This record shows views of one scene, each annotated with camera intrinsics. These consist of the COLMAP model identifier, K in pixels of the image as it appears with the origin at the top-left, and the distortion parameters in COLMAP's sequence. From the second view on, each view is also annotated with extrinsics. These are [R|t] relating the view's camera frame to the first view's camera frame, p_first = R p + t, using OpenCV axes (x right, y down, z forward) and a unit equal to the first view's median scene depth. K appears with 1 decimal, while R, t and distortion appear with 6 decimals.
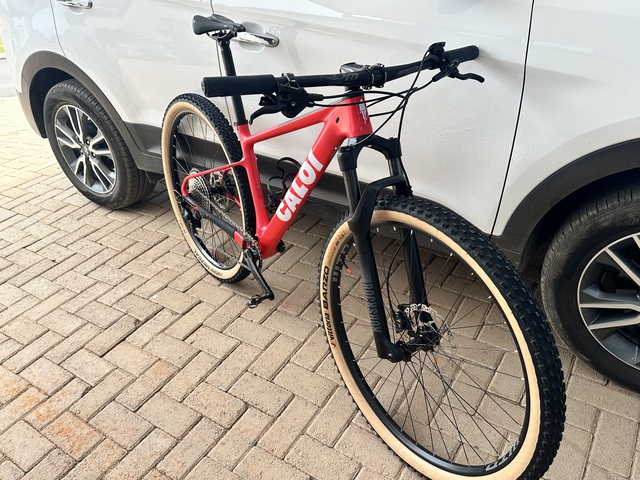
lens RADIAL K [[520.6, 0, 316.7], [0, 520.6, 244.3], [0, 0, 1]] dist [0.096257, -0.011582]
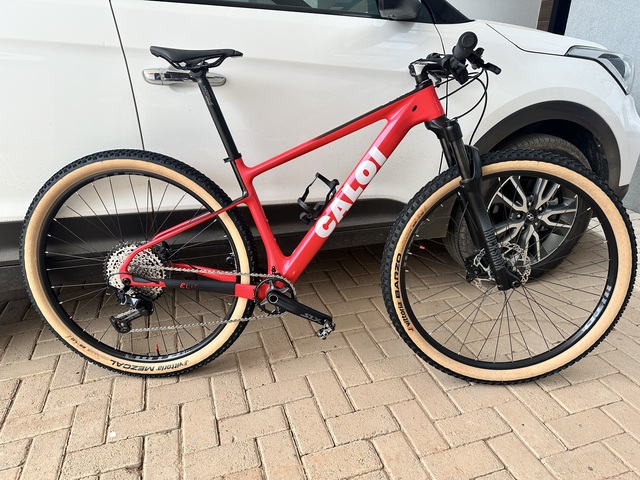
lens RADIAL K [[457.3, 0, 314.7], [0, 457.3, 238.5], [0, 0, 1]] dist [0.028522, -0.023107]
pose [[0.639881, -0.228124, 0.733834, -0.730043], [0.393307, 0.917595, -0.057703, -0.000124], [-0.660199, 0.325545, 0.676874, 0.442438]]
